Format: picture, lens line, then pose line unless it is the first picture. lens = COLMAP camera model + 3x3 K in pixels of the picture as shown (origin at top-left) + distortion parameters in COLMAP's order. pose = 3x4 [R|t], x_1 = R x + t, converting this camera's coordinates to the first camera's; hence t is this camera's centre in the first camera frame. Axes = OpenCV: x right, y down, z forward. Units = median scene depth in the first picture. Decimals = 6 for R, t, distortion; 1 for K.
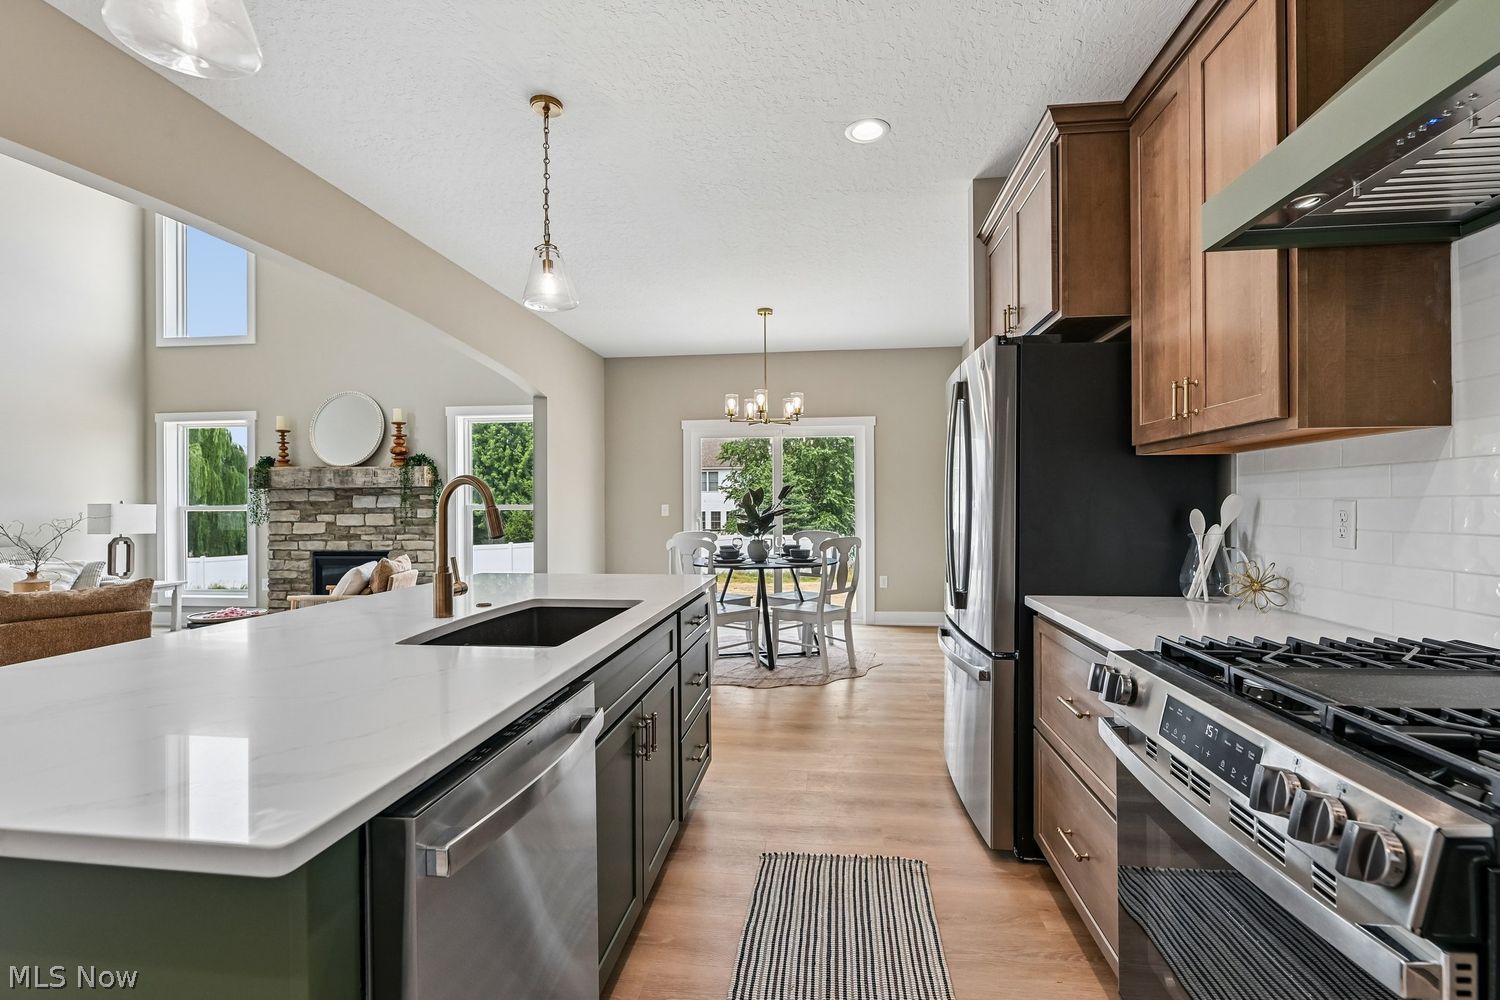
lens RADIAL K [[676.2, 0, 754.5], [0, 676.2, 507.1], [0, 0, 1]] dist [0.000709, -0.000856]
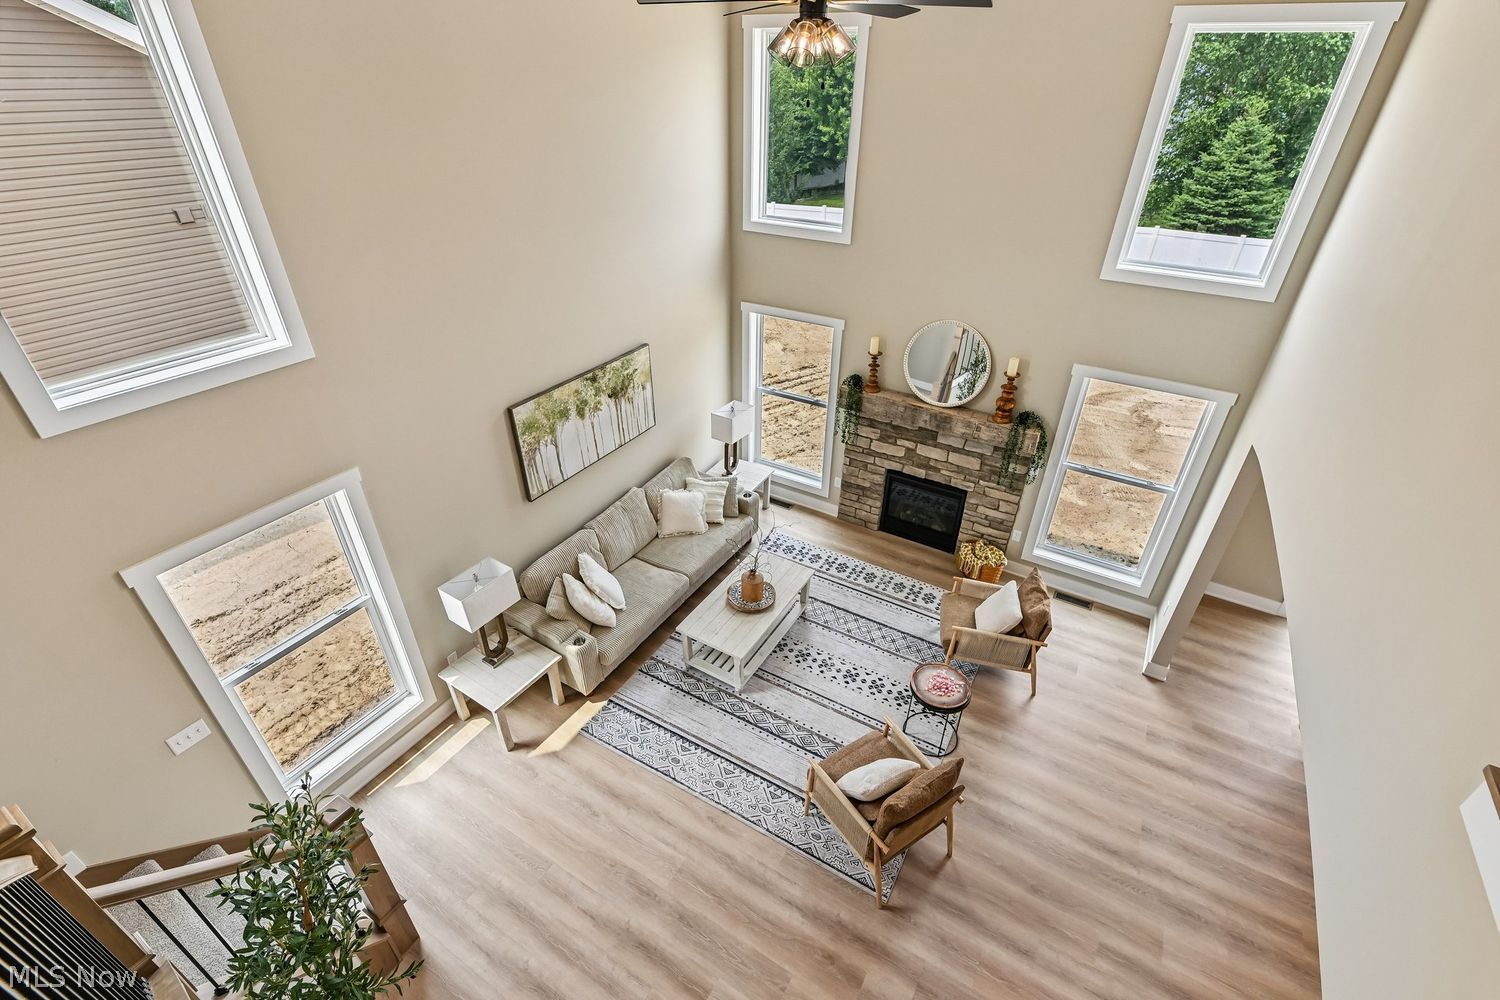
lens RADIAL K [[672.9, 0, 758.3], [0, 672.9, 503.7], [0, 0, 1]] dist [-0.000413, -0.000621]
pose [[0.913643, 0.236707, -0.330495, -0.510928], [-0.021074, 0.839475, 0.542989, -0.458165], [0.405971, -0.489133, 0.771969, 0.122331]]
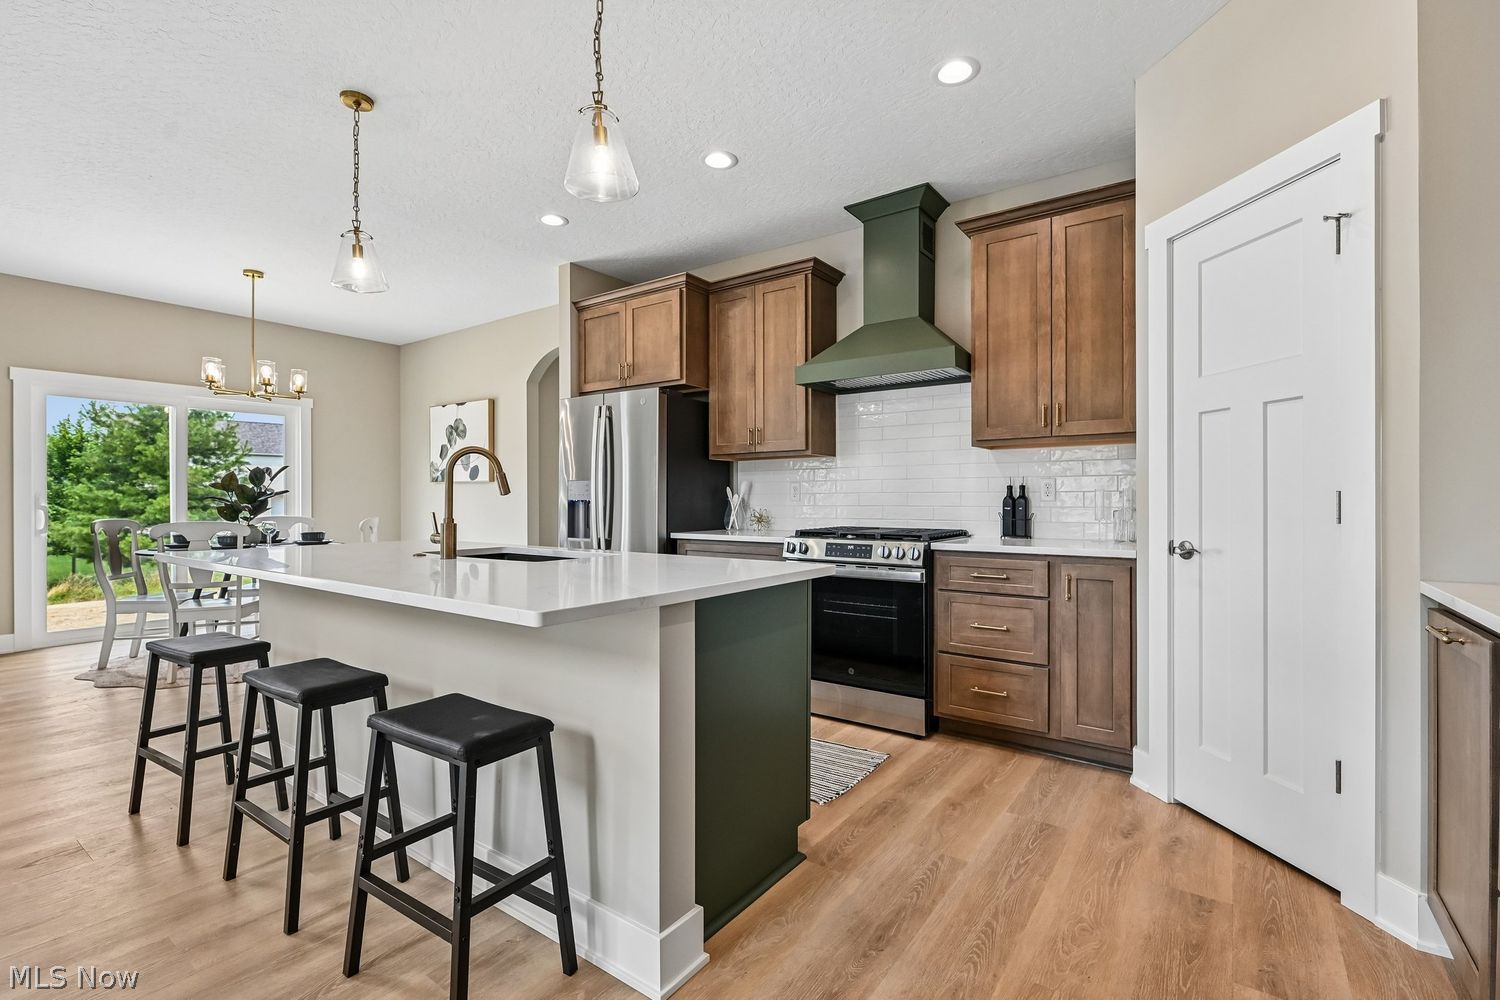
lens RADIAL K [[676.2, 0, 759.4], [0, 676.2, 500.8], [0, 0, 1]] dist [0.002778, 0.000144]
pose [[0.483229, 0.004358, 0.875483, -0.381579], [0.001626, 0.999981, -0.005875, 0.019684], [-0.875492, 0.004263, 0.483213, -0.030994]]
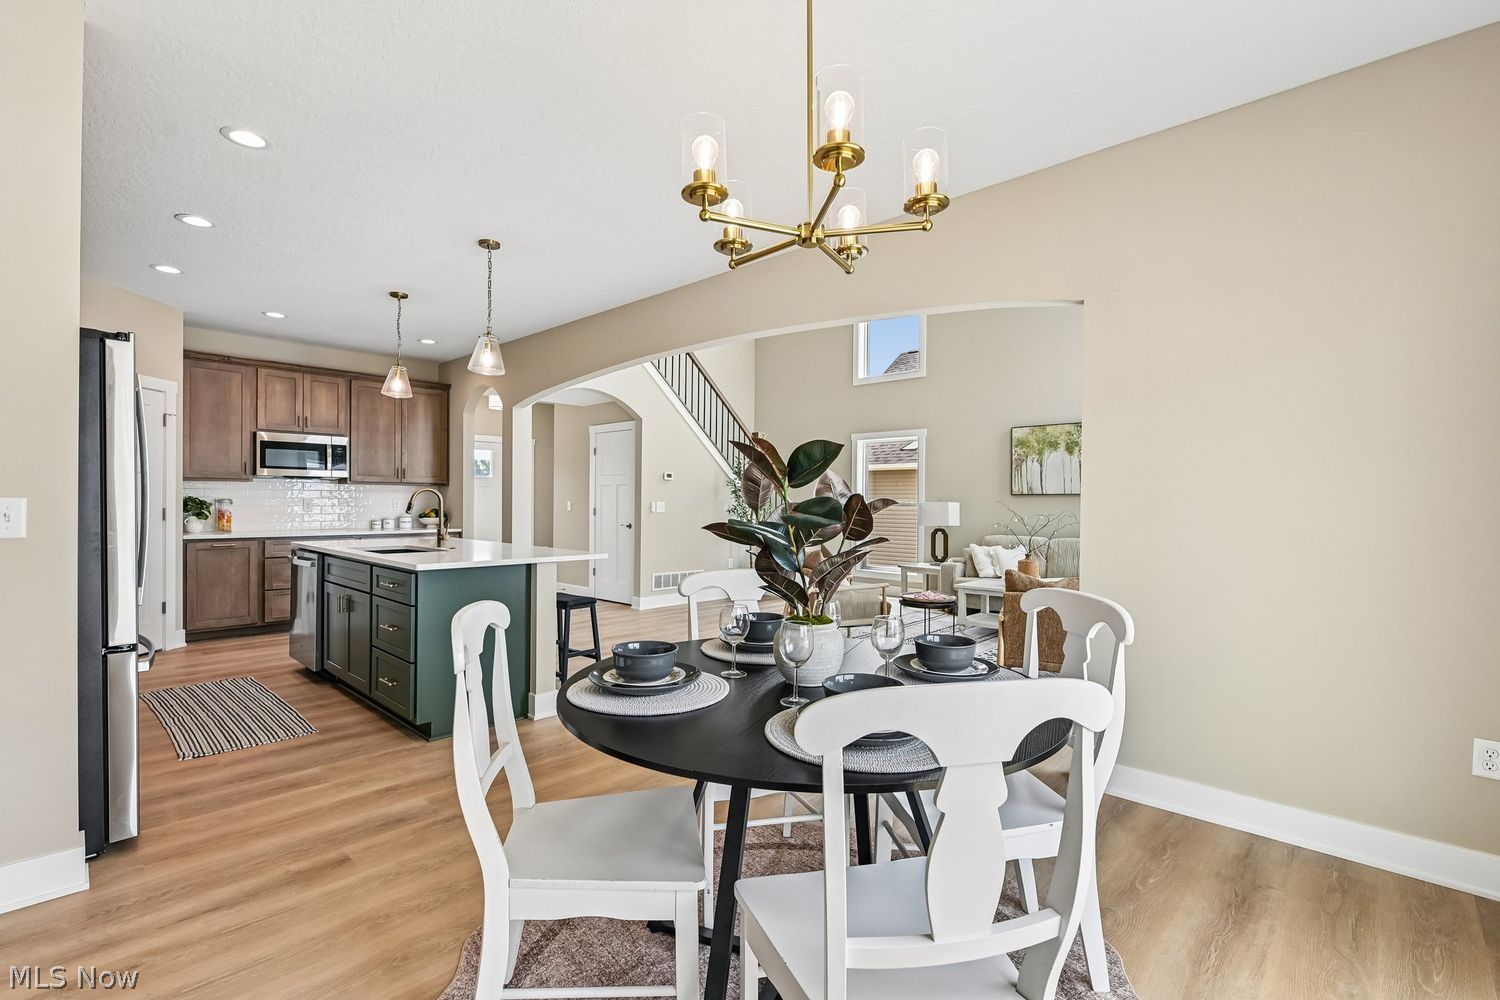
lens RADIAL K [[666.8, 0, 749.6], [0, 666.8, 506.5], [0, 0, 1]] dist [0.001895, -0.000176]
pose [[-0.597056, 0.002984, -0.802194, 0.231460], [-0.009674, 0.999894, 0.010919, -0.004199], [0.802142, 0.014280, -0.596963, 0.976991]]
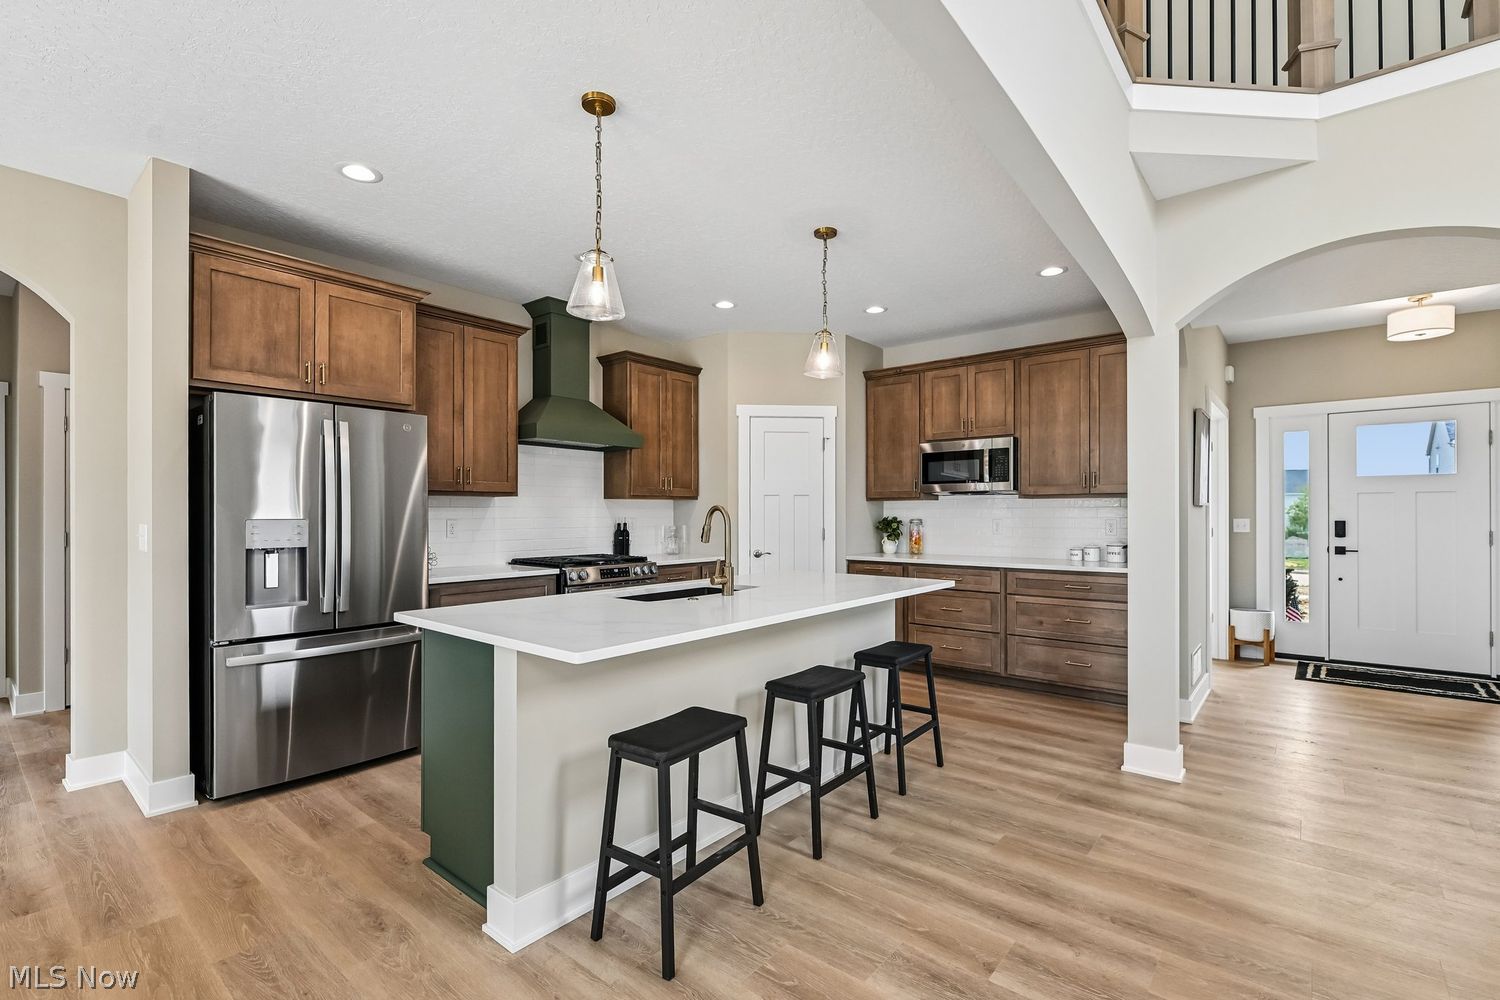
lens RADIAL K [[675.8, 0, 753.6], [0, 675.8, 512.9], [0, 0, 1]] dist [-0.001050, -0.000594]
pose [[-0.838305, 0.004825, 0.545181, -0.406993], [0.006411, 0.999979, 0.001008, -0.008281], [-0.545164, 0.004340, -0.838318, 0.681129]]
